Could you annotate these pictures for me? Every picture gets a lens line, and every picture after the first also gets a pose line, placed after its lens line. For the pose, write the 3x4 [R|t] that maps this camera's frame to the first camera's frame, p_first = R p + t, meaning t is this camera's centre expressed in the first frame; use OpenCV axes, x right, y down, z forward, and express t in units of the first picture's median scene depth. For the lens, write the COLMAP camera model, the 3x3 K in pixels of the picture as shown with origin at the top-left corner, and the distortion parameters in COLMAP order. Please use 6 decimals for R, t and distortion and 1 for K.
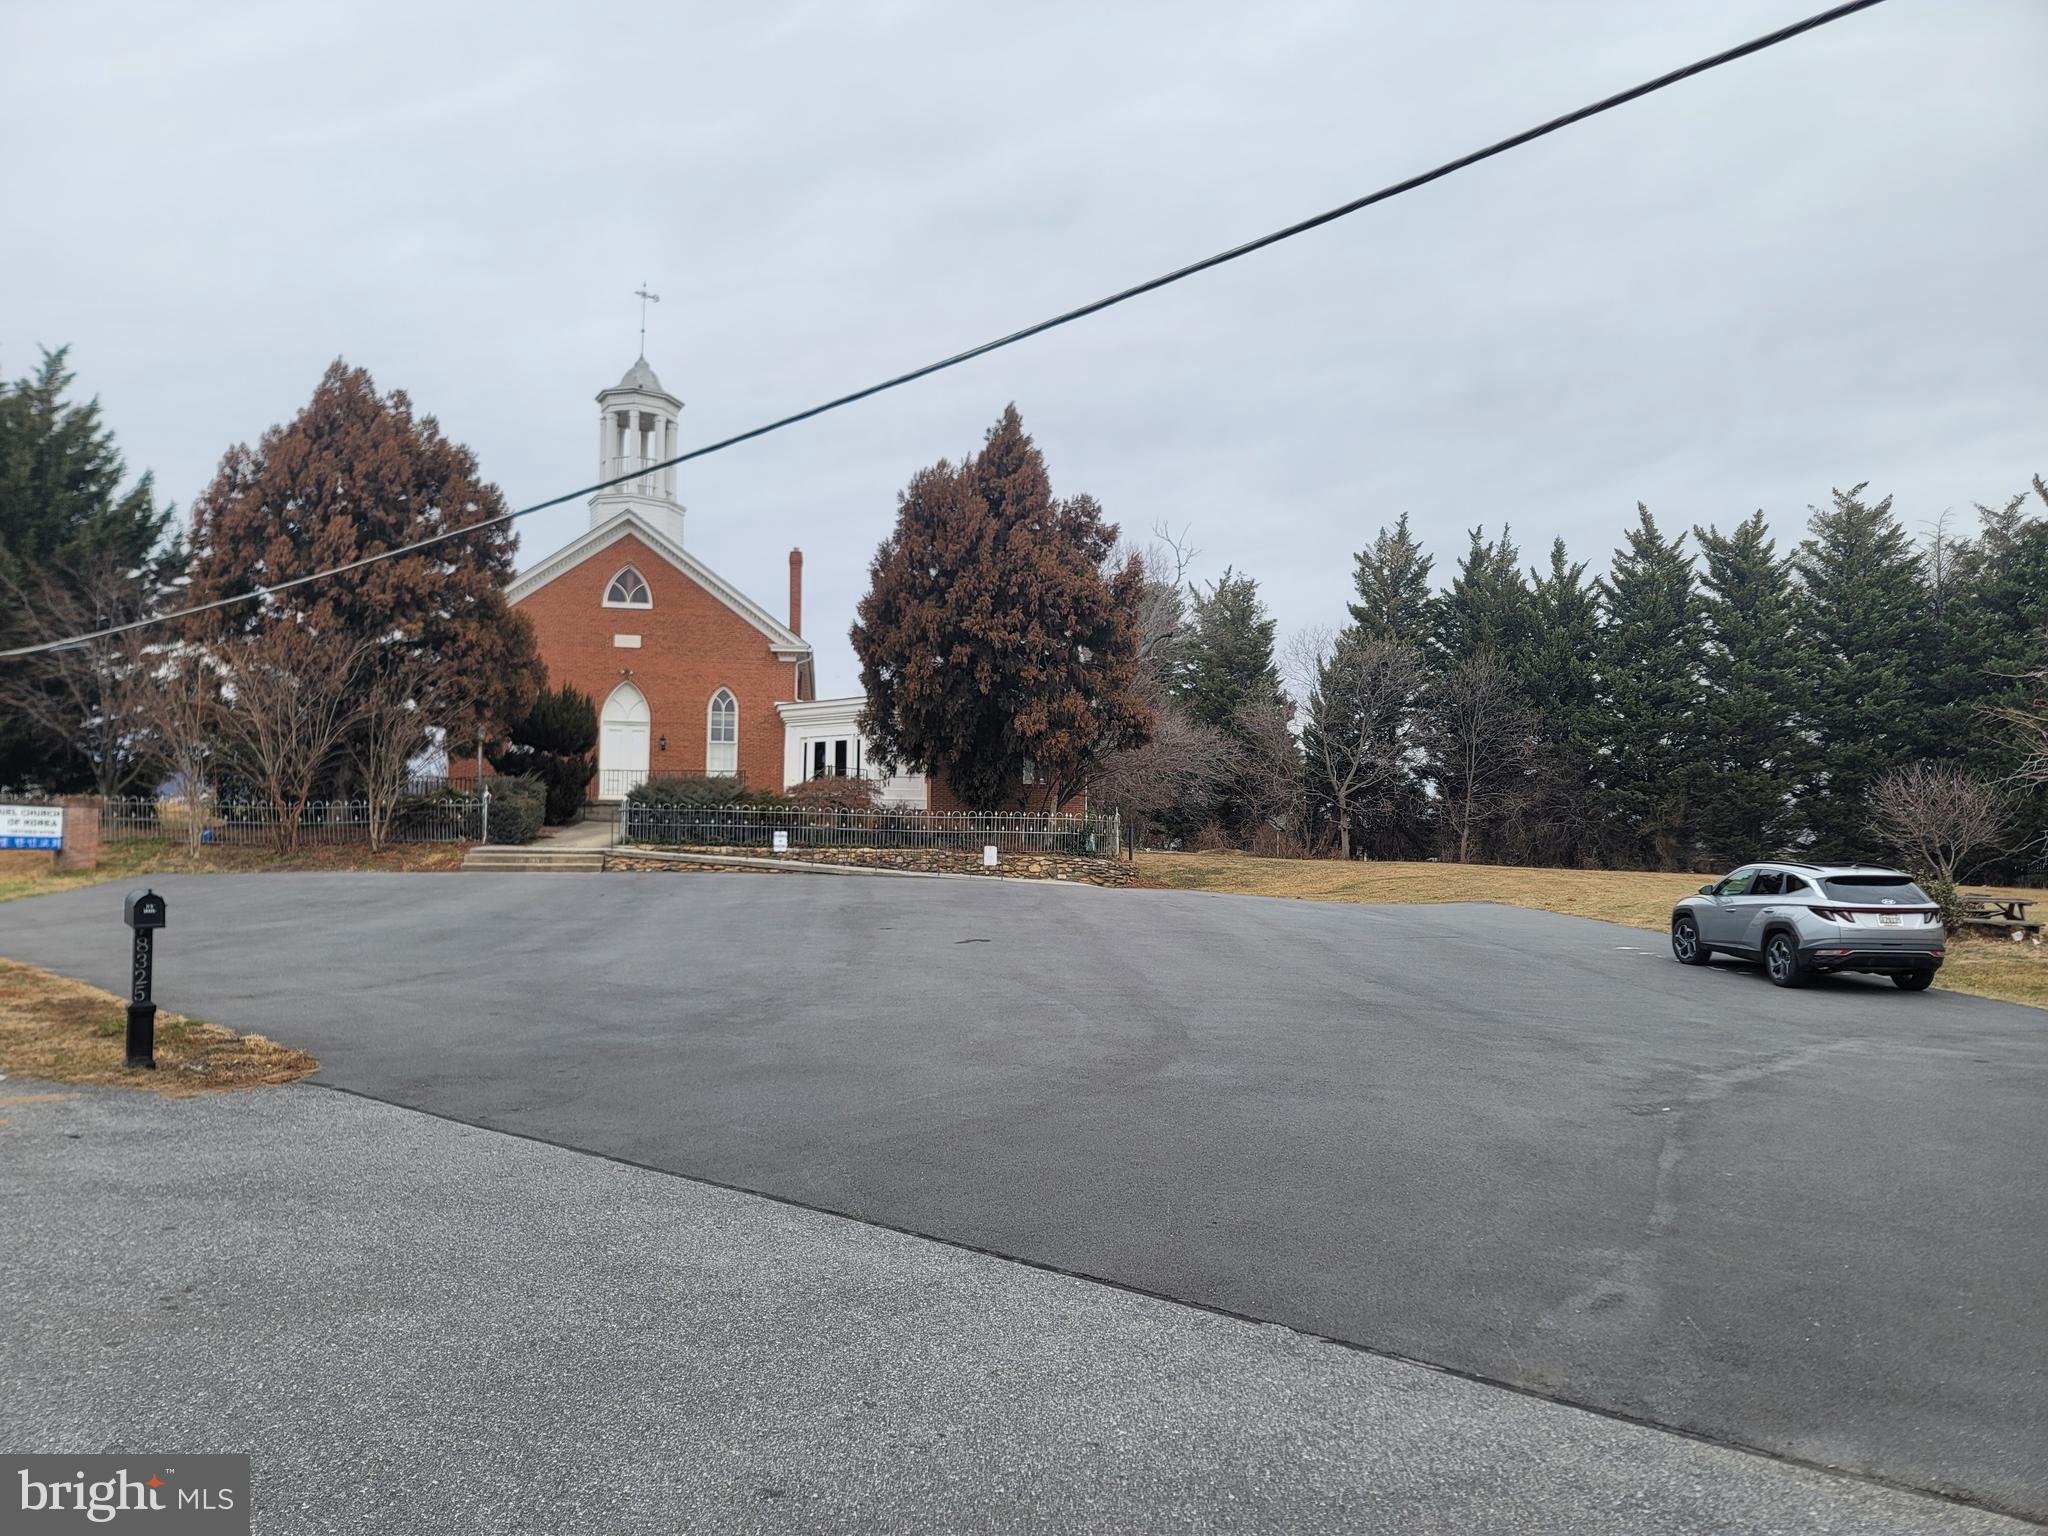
lens RADIAL K [[1457.1, 0, 1033.0], [0, 1457.1, 788.7], [0, 0, 1]] dist [0.059579, -0.000390]
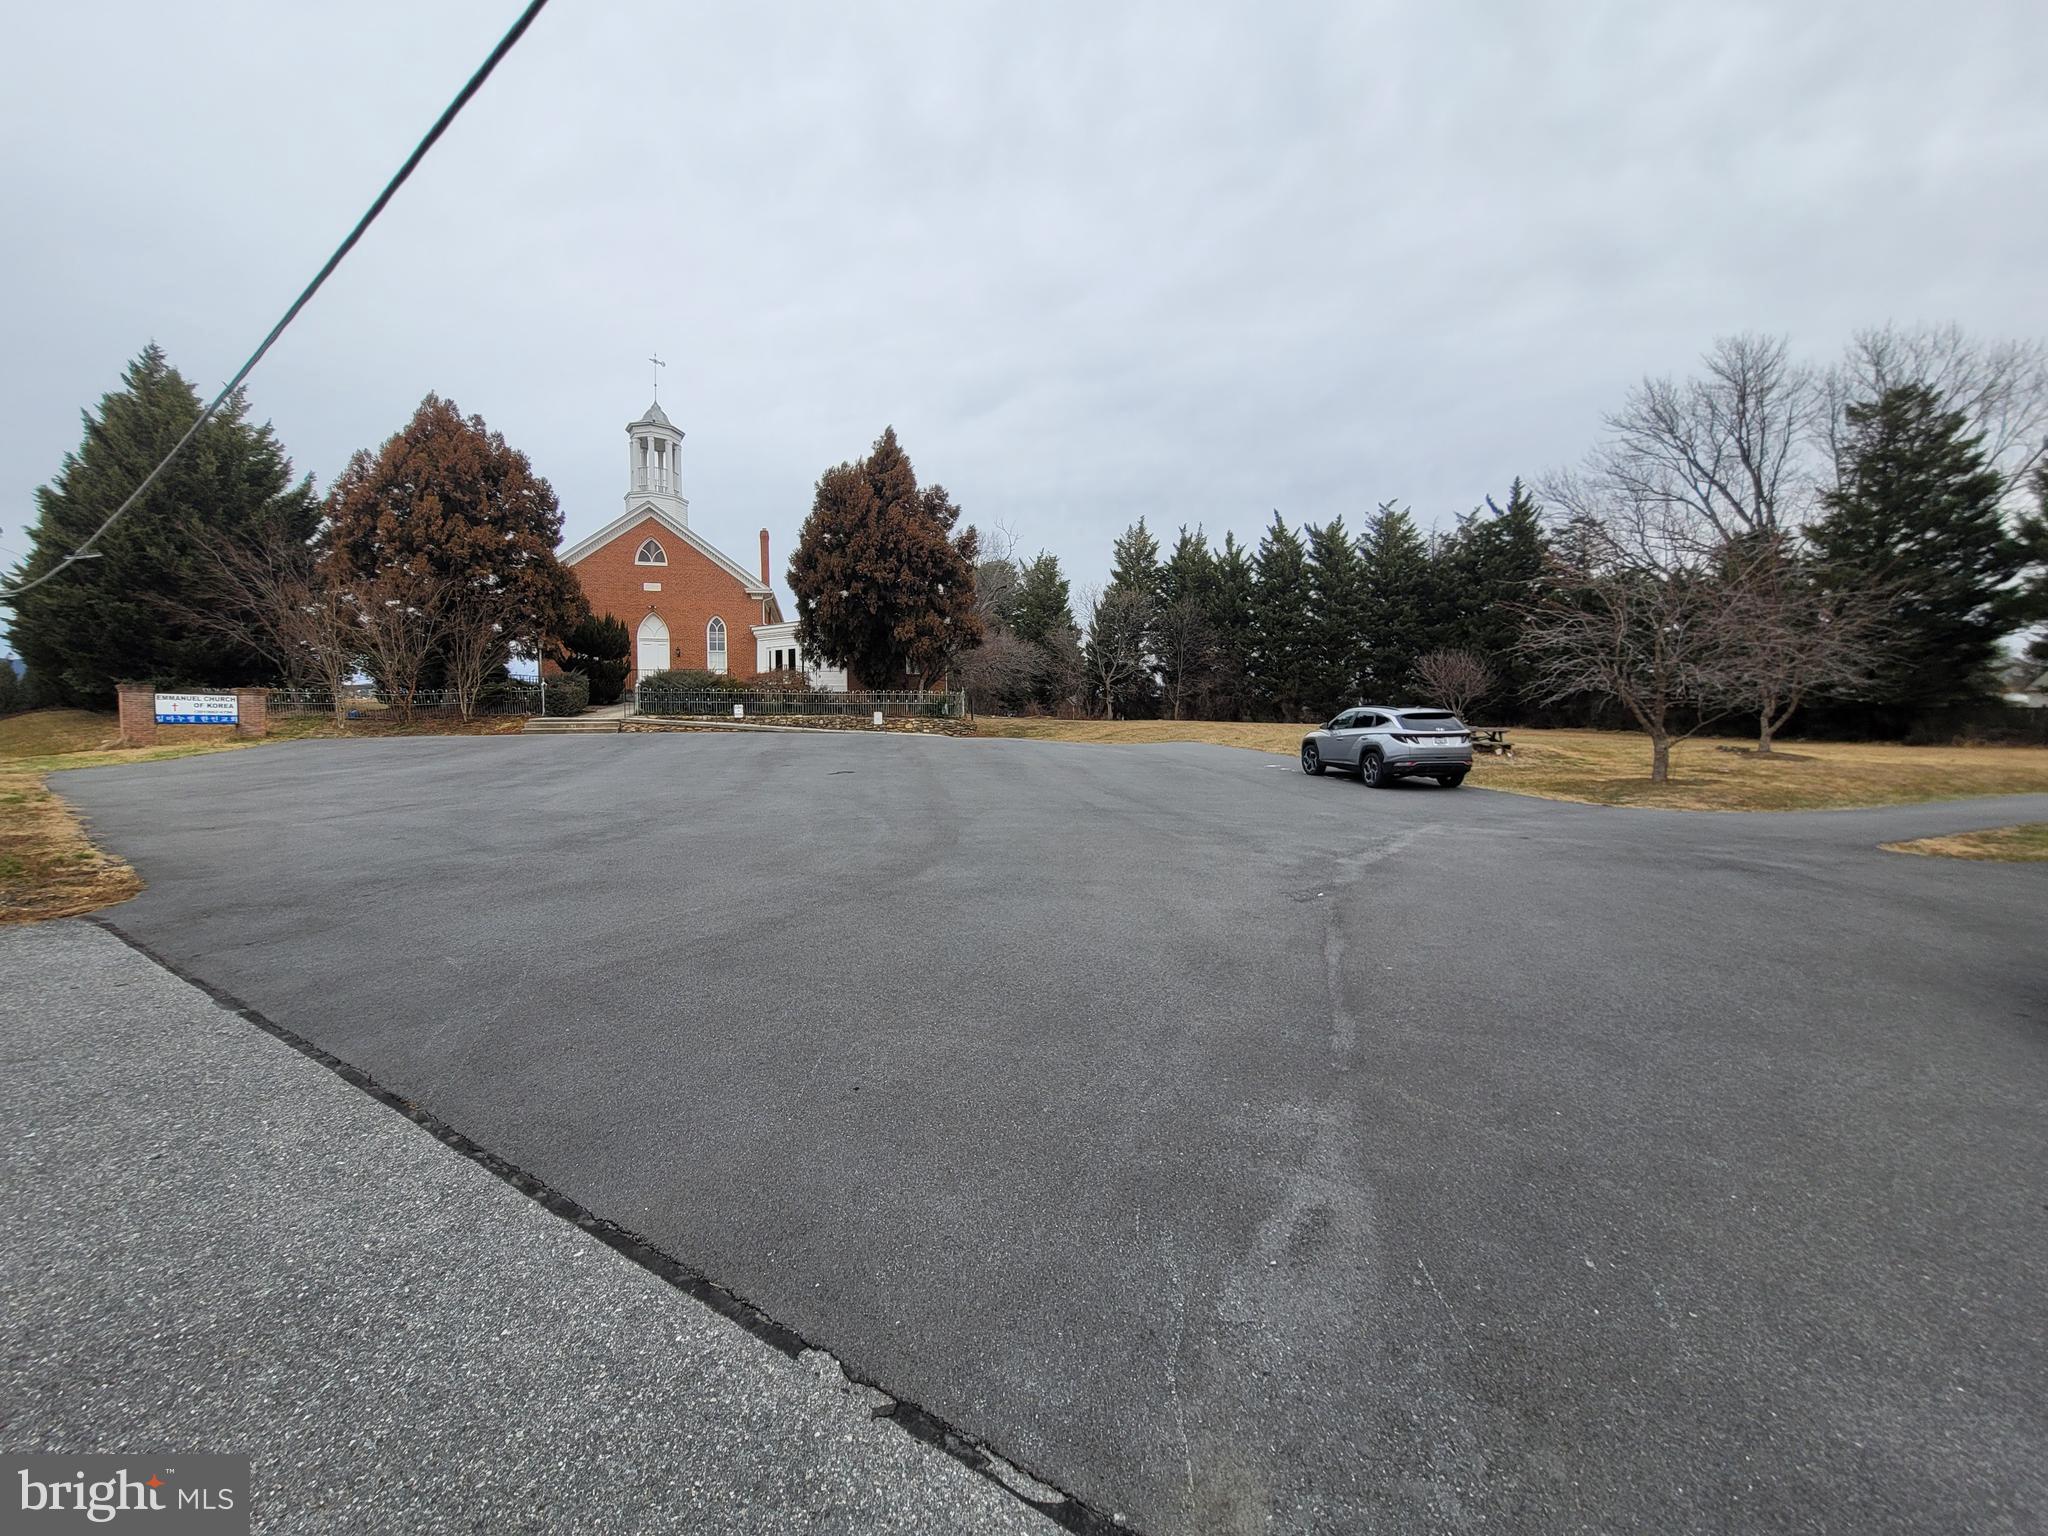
lens RADIAL K [[841.1, 0, 1017.8], [0, 841.1, 761.0], [0, 0, 1]] dist [-0.009086, 0.002156]
pose [[0.995006, -0.023455, 0.097016, 0.026060], [0.014463, 0.995620, 0.092370, 0.009150], [-0.098758, -0.090505, 0.990987, 0.077826]]
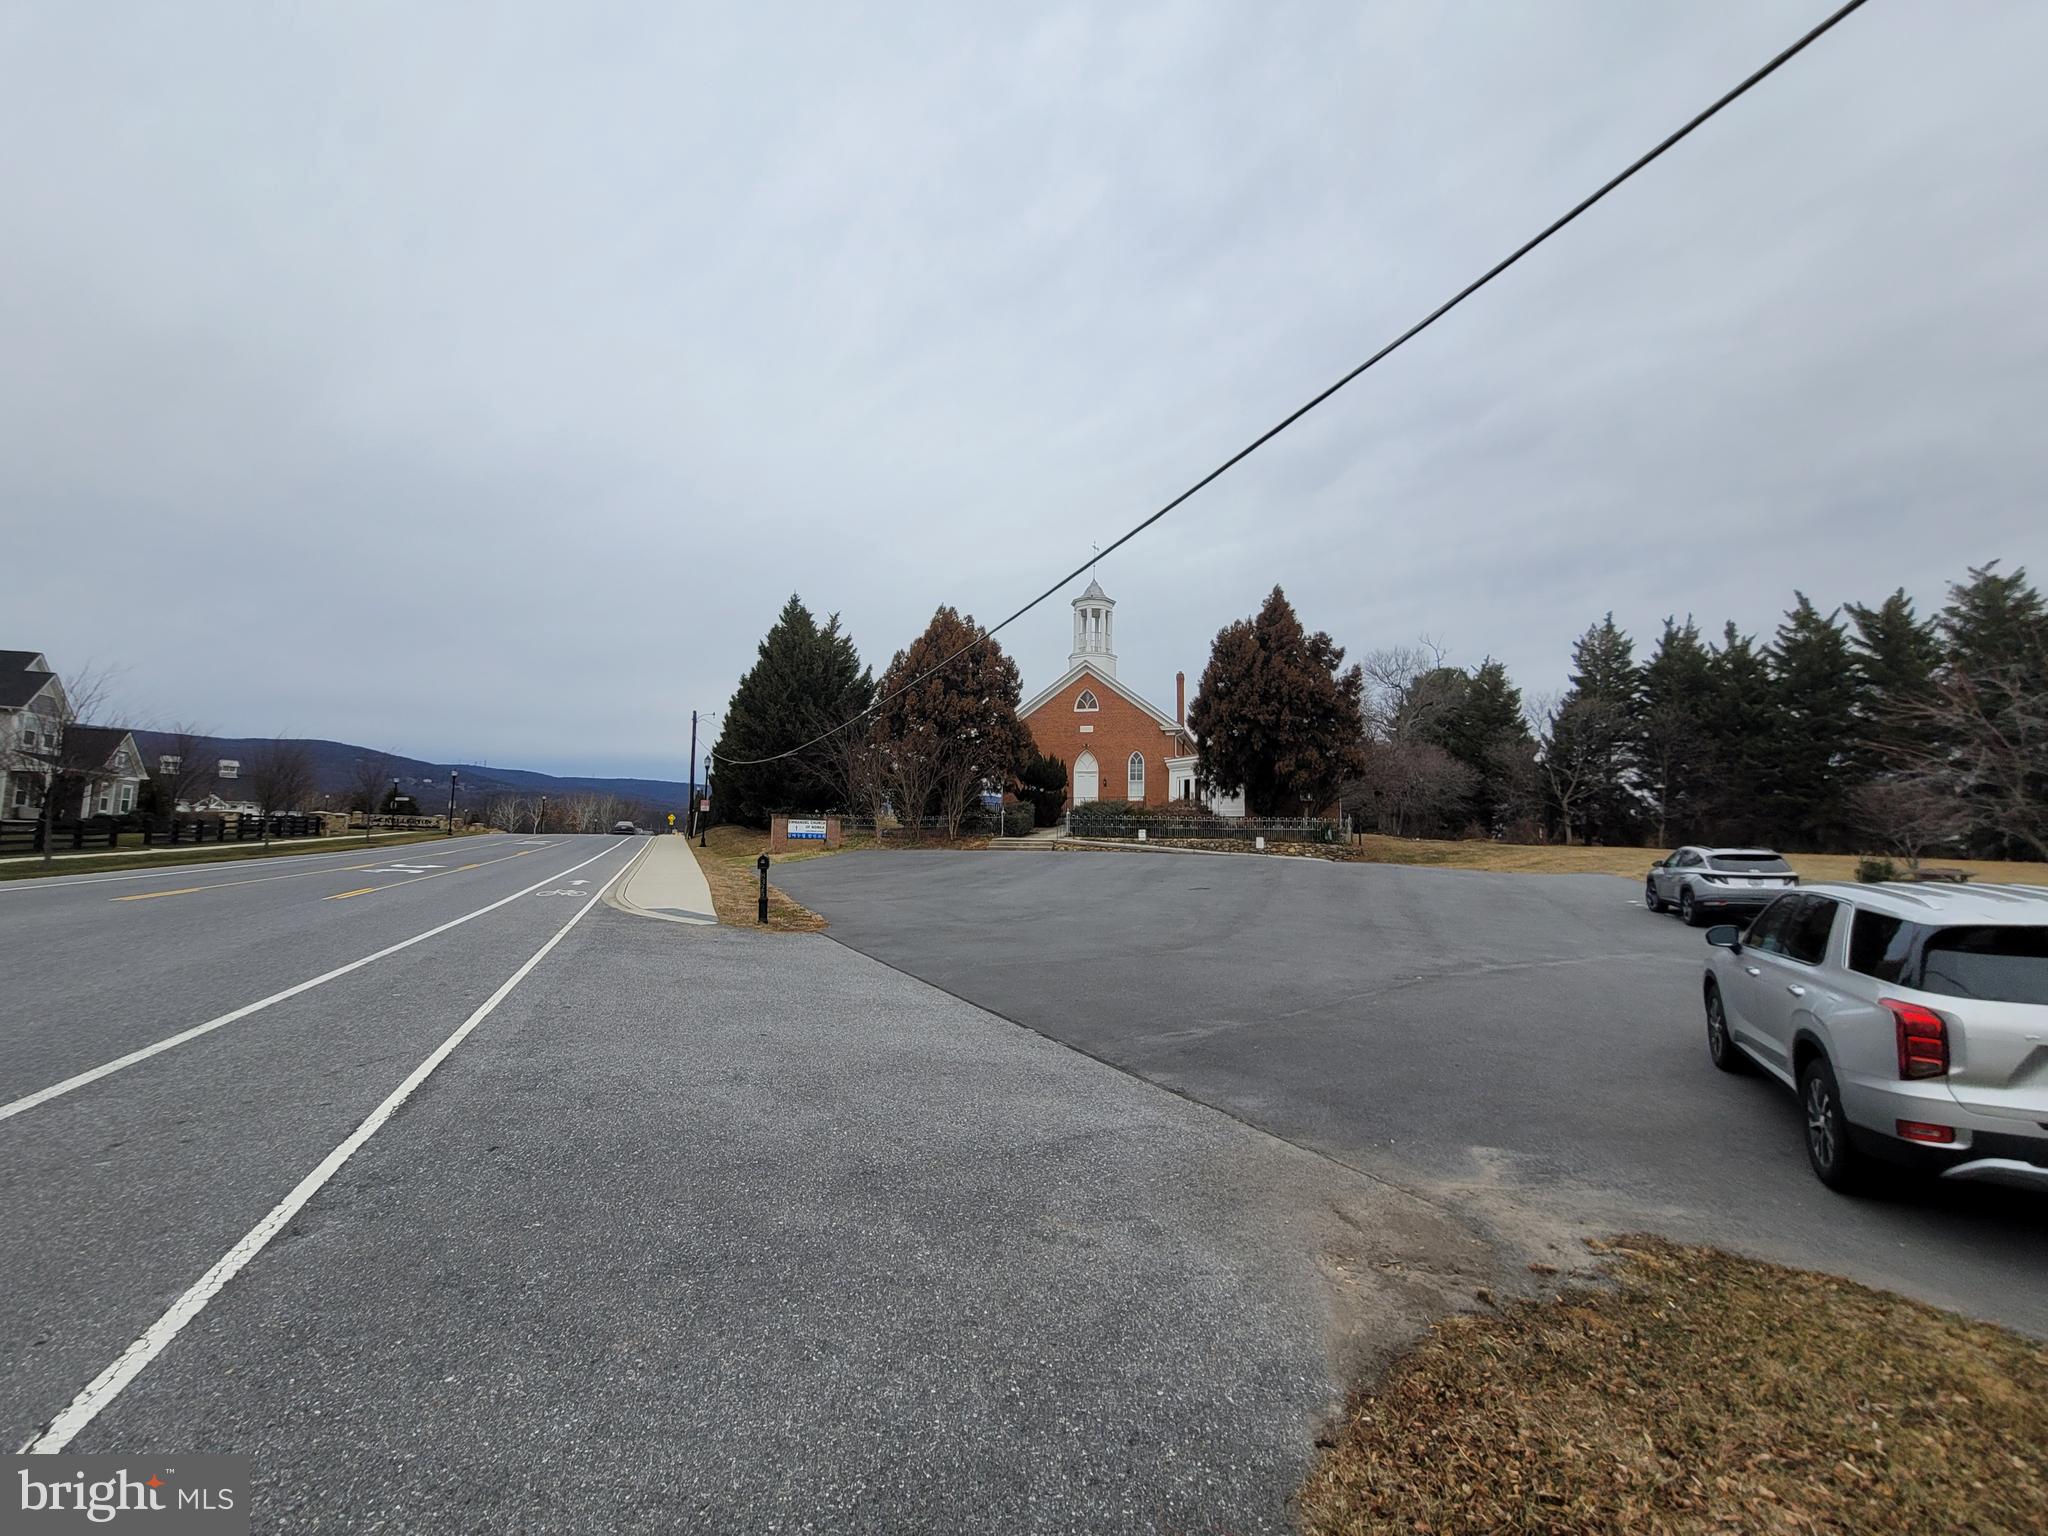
lens RADIAL K [[841.1, 0, 1017.8], [0, 841.1, 761.0], [0, 0, 1]] dist [-0.009086, 0.002156]
pose [[0.919787, -0.037630, -0.390610, 0.085212], [0.017337, 0.998317, -0.055350, -0.001258], [0.392035, 0.044138, 0.918891, -0.040097]]
